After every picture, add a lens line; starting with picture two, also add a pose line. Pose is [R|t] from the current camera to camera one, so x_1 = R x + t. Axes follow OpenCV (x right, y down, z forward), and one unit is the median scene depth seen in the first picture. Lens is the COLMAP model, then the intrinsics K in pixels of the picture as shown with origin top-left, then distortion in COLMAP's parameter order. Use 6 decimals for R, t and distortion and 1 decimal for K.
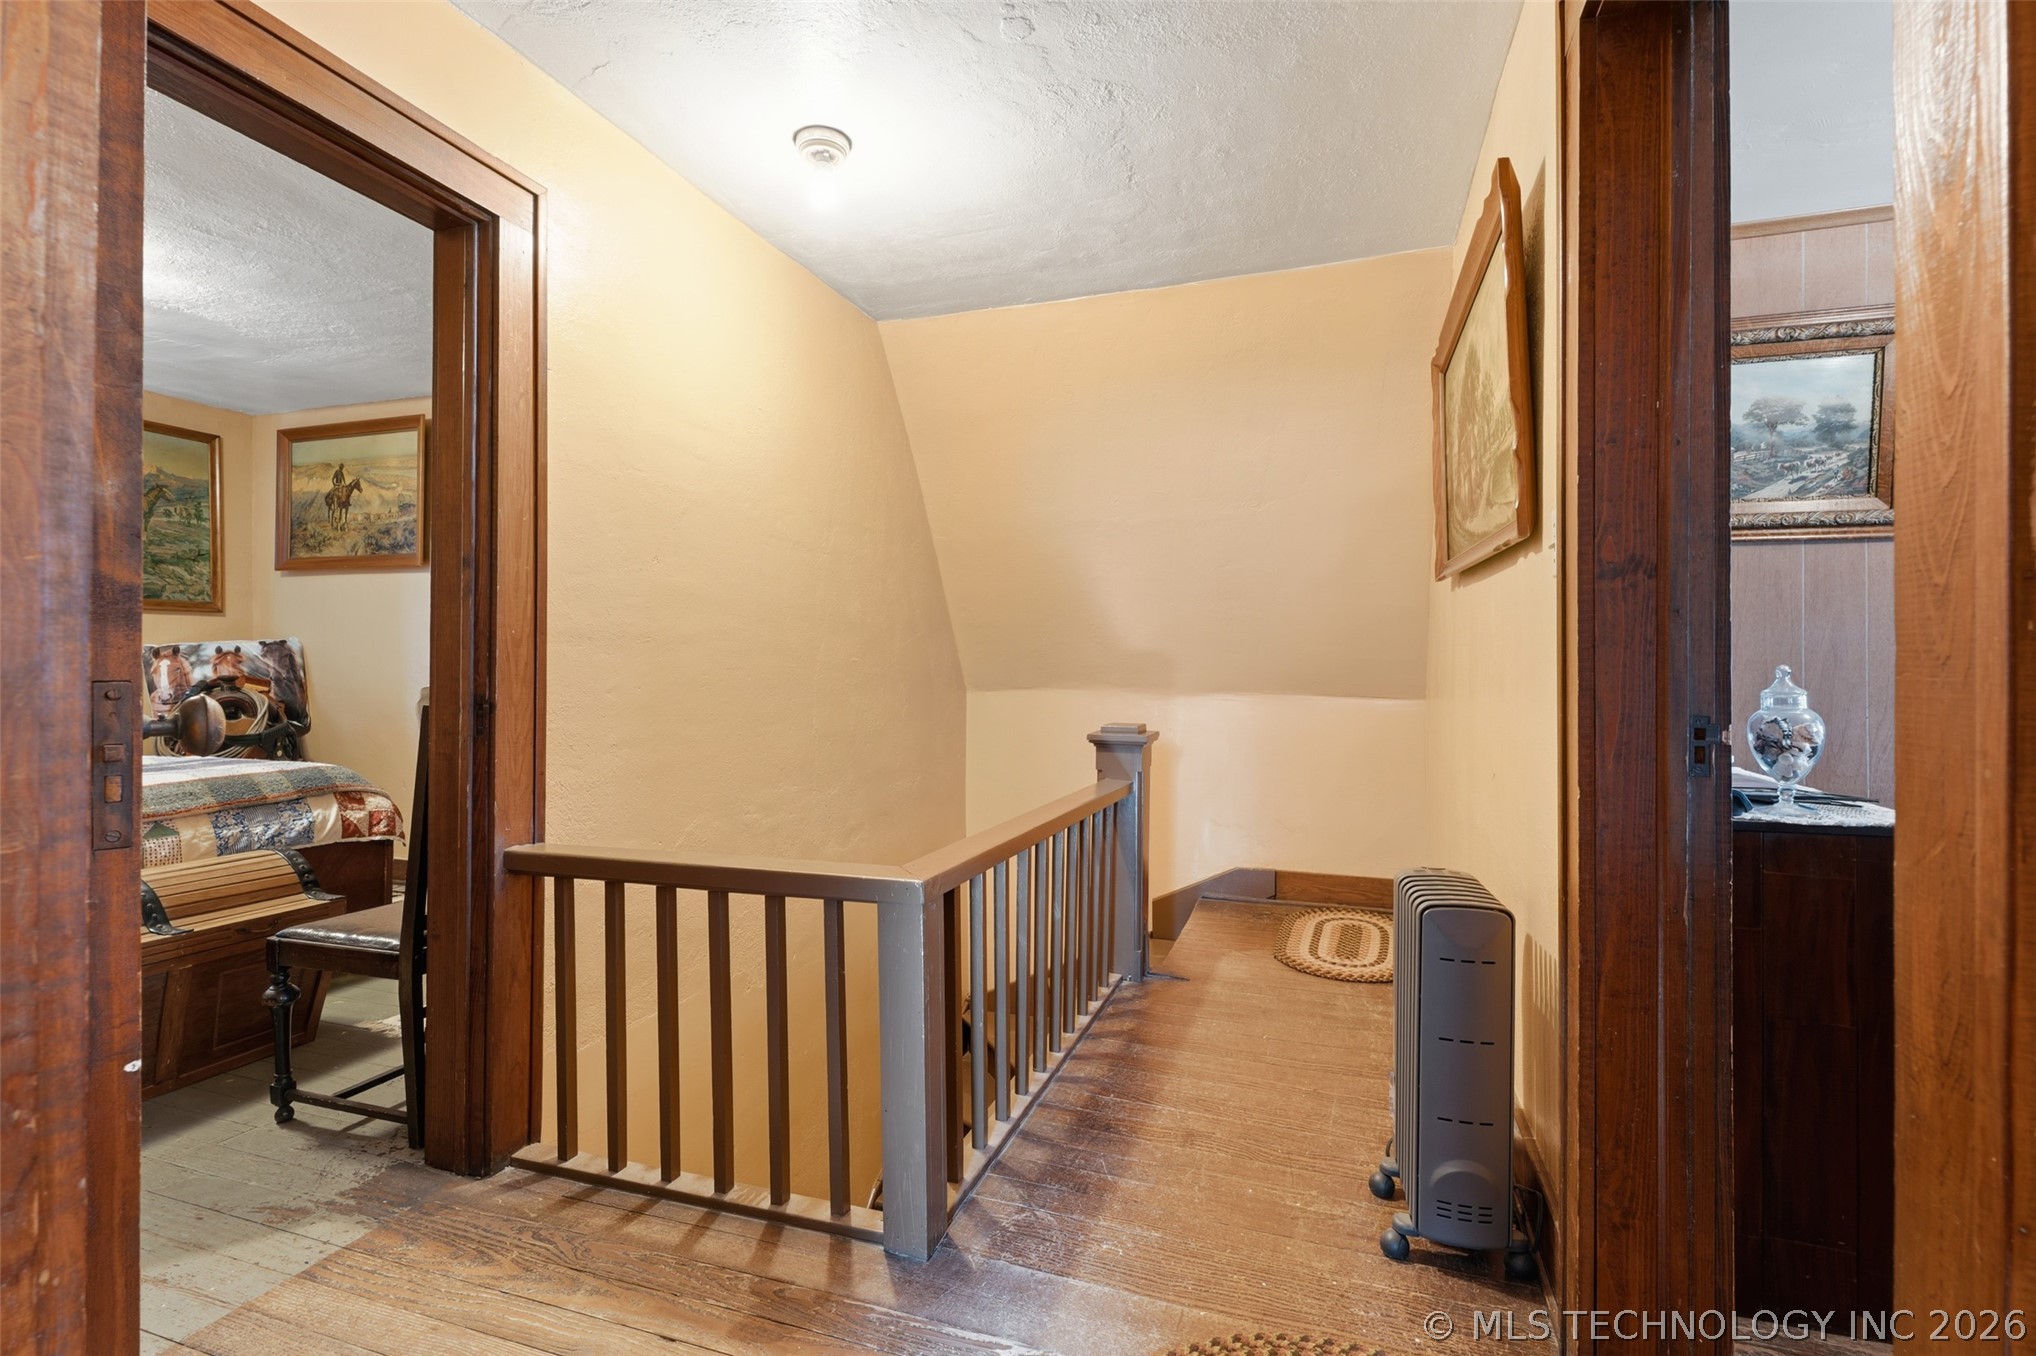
lens RADIAL K [[908.7, 0, 1025.2], [0, 908.7, 673.1], [0, 0, 1]] dist [0.000801, -0.000191]
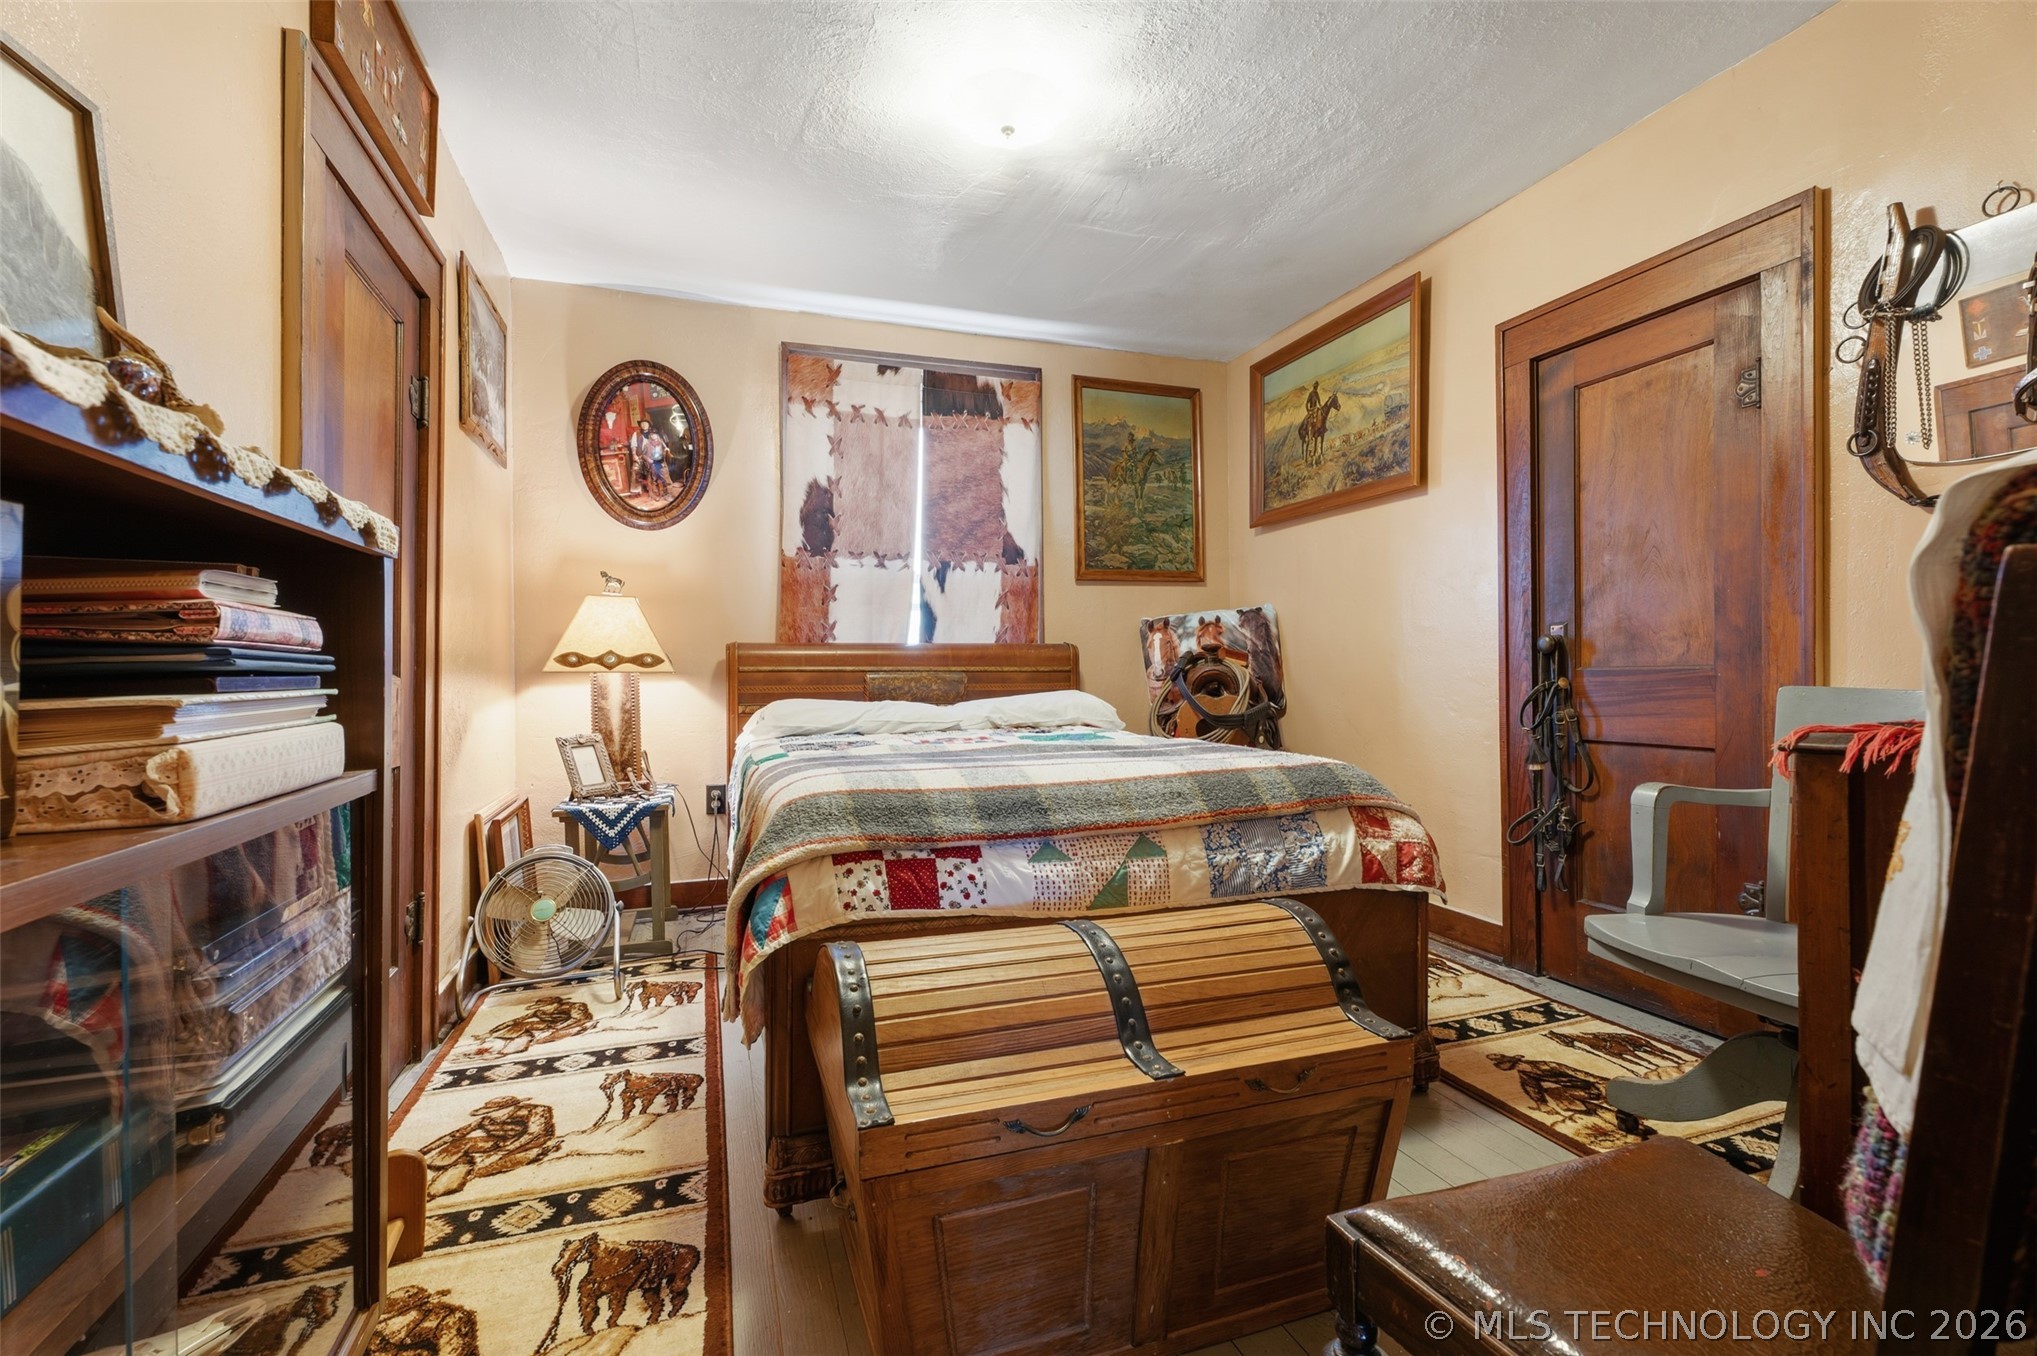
lens RADIAL K [[909.1, 0, 1025.7], [0, 909.1, 673.1], [0, 0, 1]] dist [0.000801, -0.000191]
pose [[0.613249, -0.009241, -0.789835, -0.290202], [0.010110, 0.999941, -0.003850, 0.028309], [0.789825, -0.005624, 0.613307, 0.317657]]
